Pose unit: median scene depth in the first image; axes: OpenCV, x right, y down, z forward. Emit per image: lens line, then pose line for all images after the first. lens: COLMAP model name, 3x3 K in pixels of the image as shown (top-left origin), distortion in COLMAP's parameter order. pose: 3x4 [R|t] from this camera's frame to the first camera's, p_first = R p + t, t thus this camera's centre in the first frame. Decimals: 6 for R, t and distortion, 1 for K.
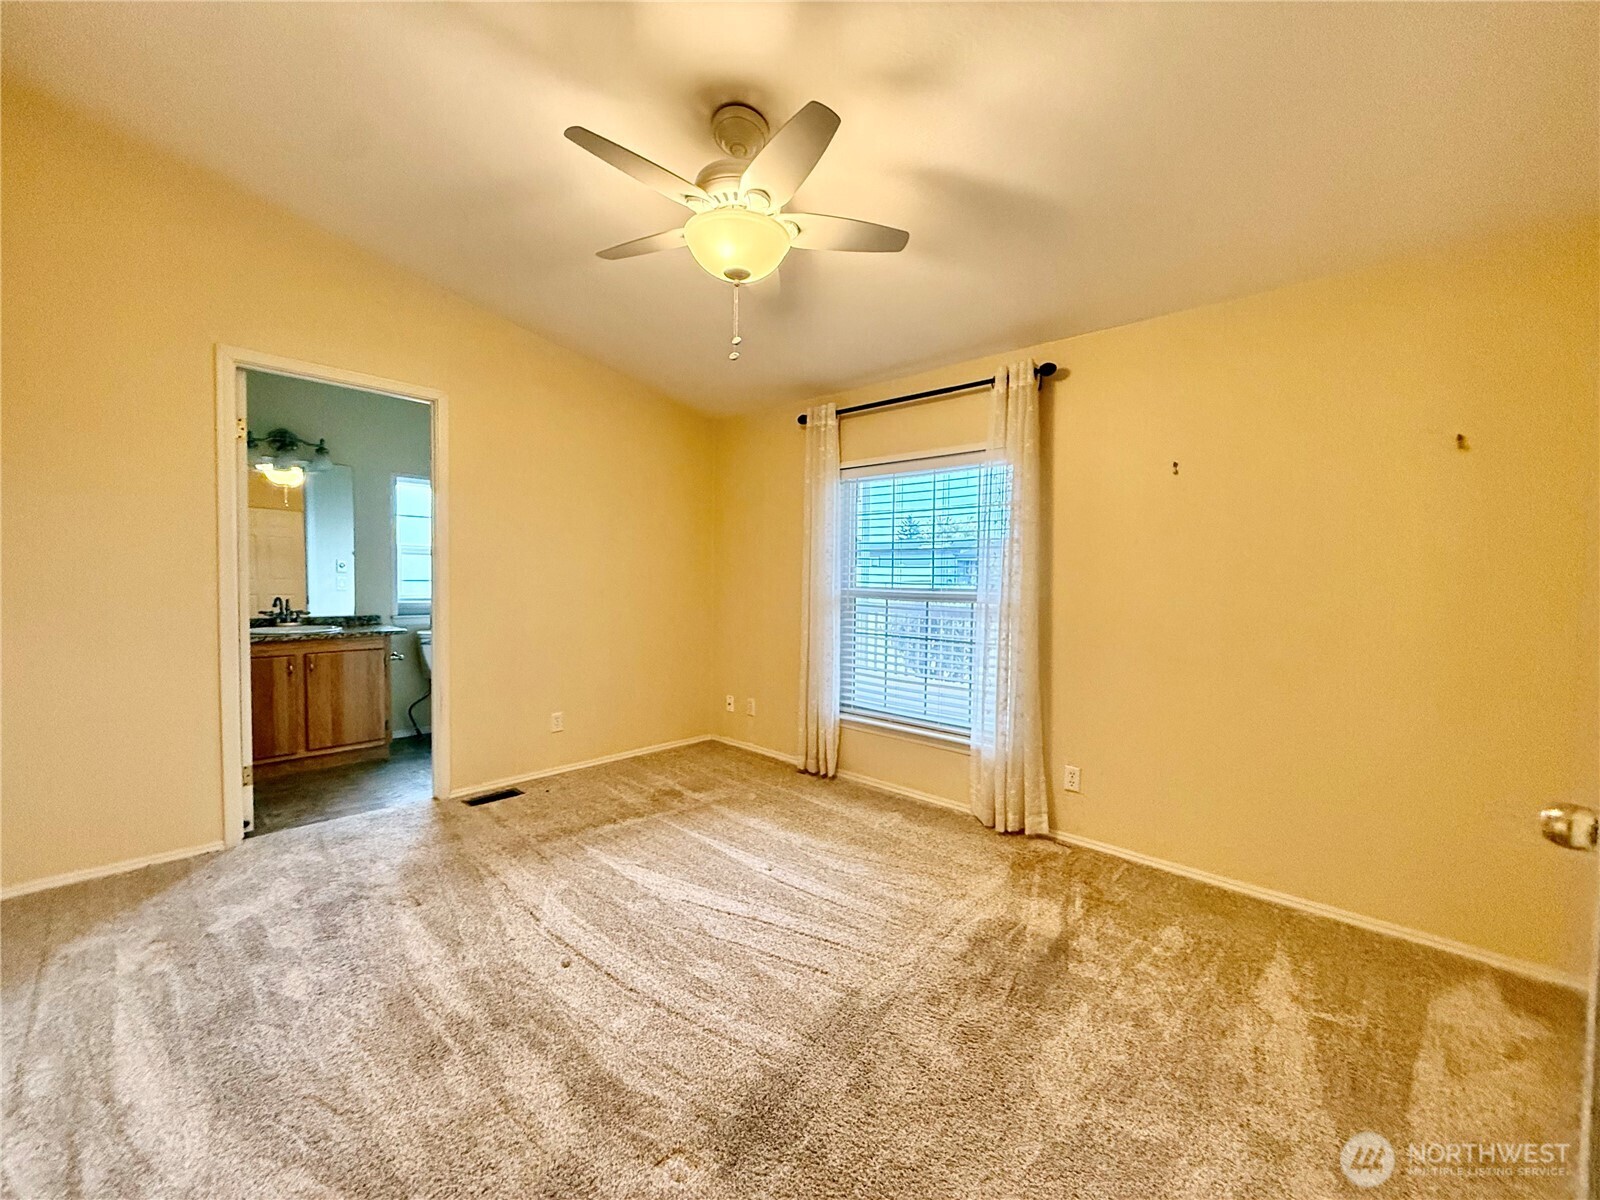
lens RADIAL K [[635.0, 0, 796.5], [0, 635.0, 601.9], [0, 0, 1]] dist [0.000777, -0.000876]
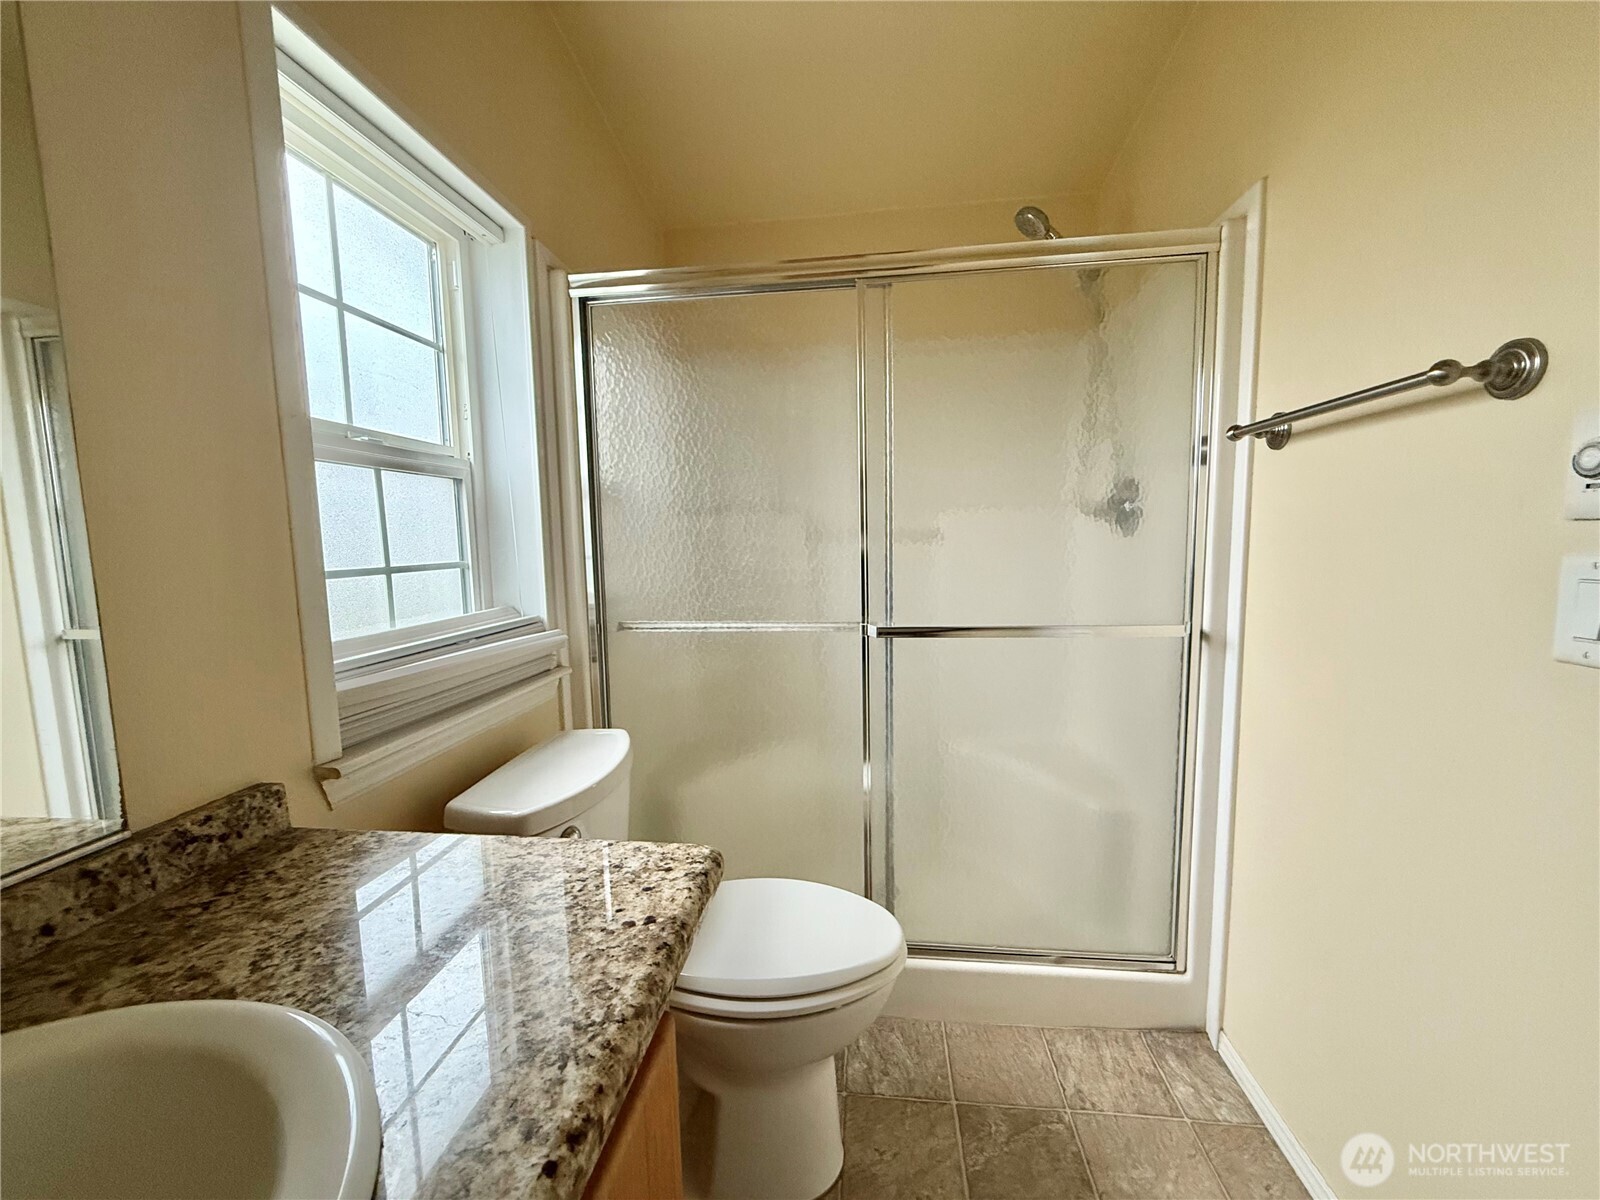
lens RADIAL K [[635.0, 0, 796.5], [0, 635.0, 601.9], [0, 0, 1]] dist [0.000777, -0.000876]
pose [[0.806534, -0.093898, 0.583683, -0.938085], [0.060628, 0.995238, 0.076329, -0.048932], [-0.588071, -0.026174, 0.808386, 1.138639]]
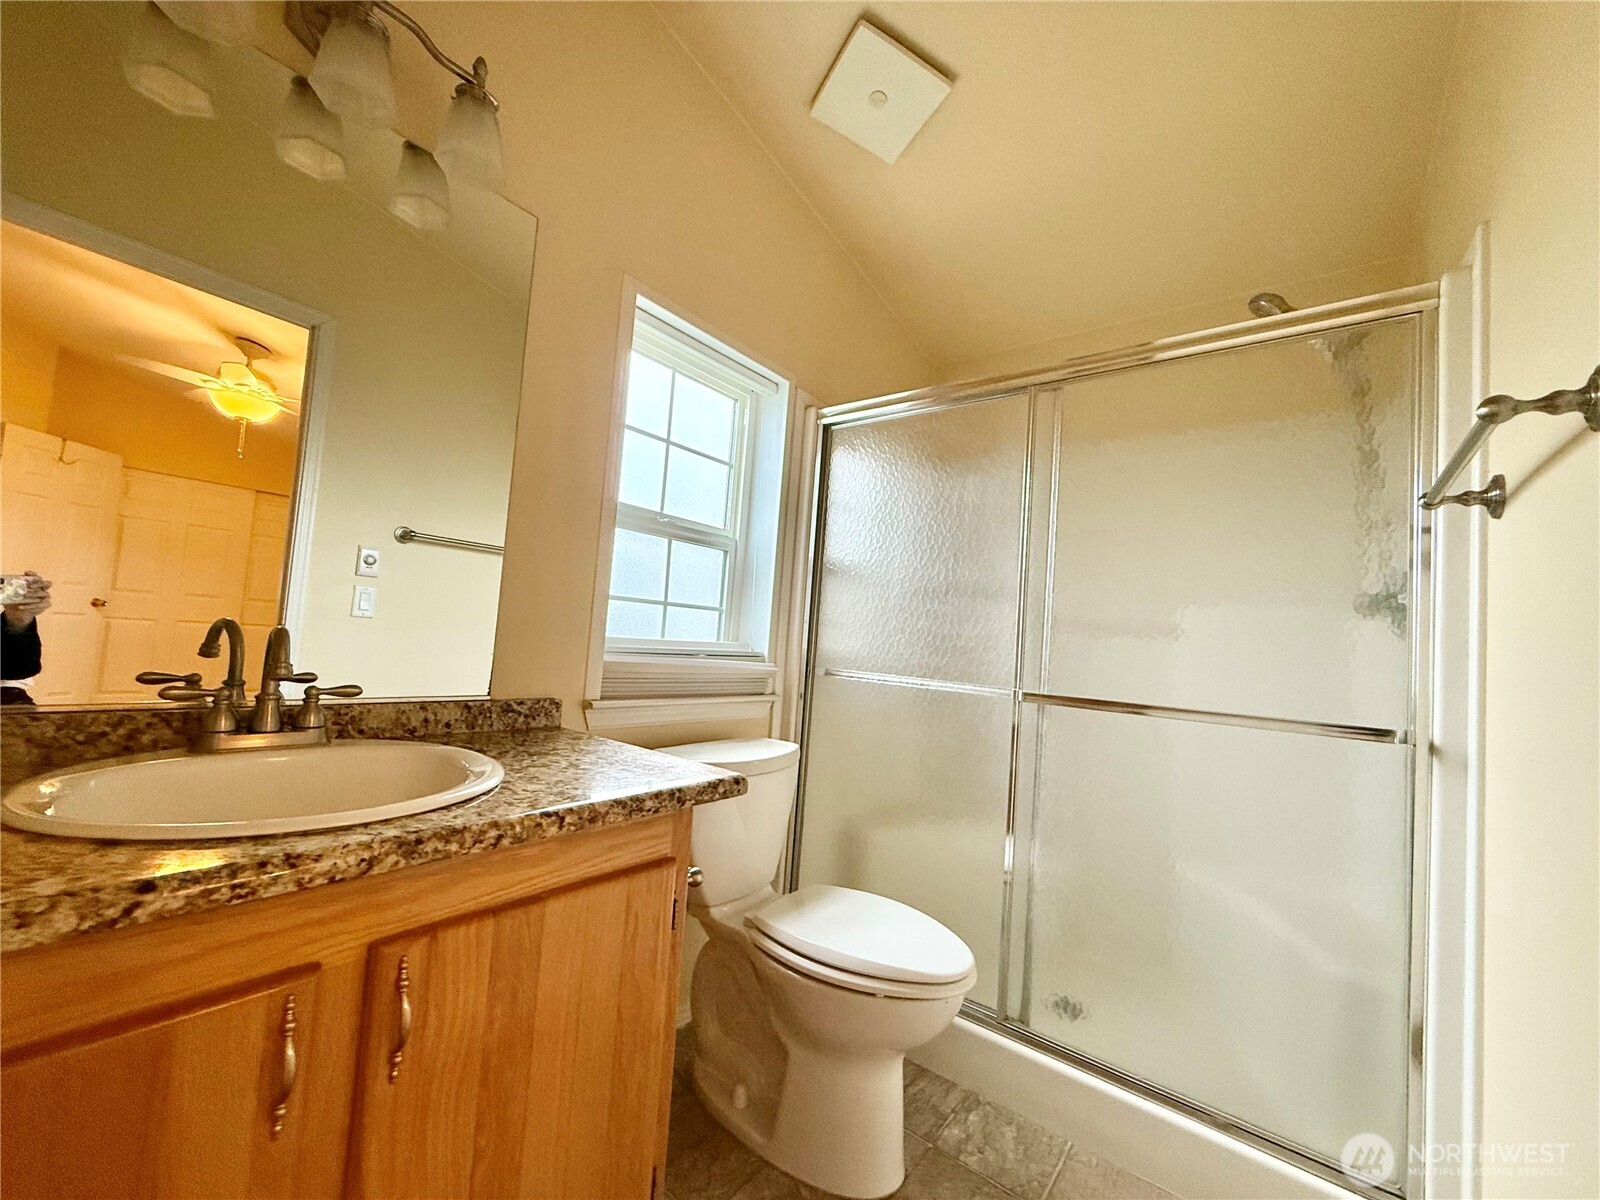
lens RADIAL K [[635.0, 0, 796.5], [0, 635.0, 601.9], [0, 0, 1]] dist [0.000777, -0.000876]
pose [[0.995034, 0.058965, 0.080186, -0.835408], [-0.050859, 0.993725, -0.099624, -0.001232], [-0.085557, 0.095051, 0.991789, 0.995174]]
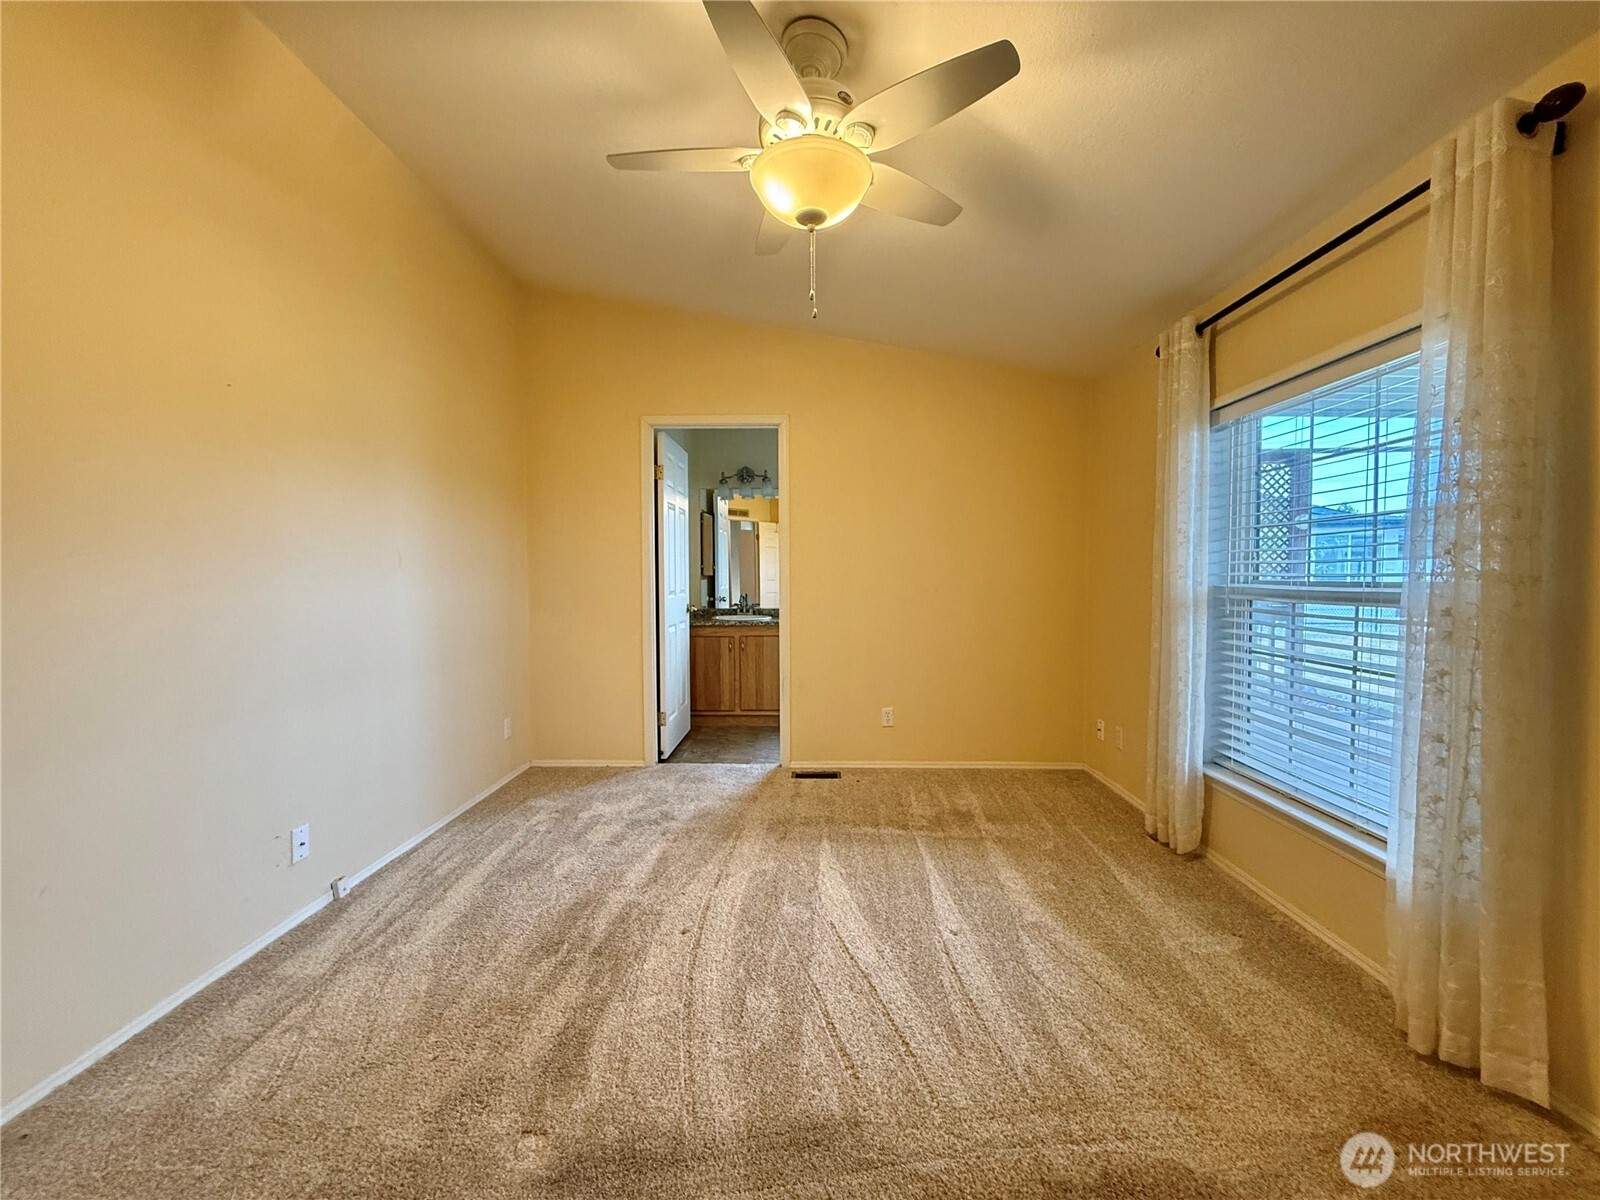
lens RADIAL K [[635.0, 0, 796.5], [0, 635.0, 601.9], [0, 0, 1]] dist [0.000777, -0.000876]
pose [[0.666204, 0.016258, -0.745592, 0.346295], [-0.018349, 0.999817, 0.005407, 0.002513], [0.745544, 0.010078, 0.666380, 0.262021]]
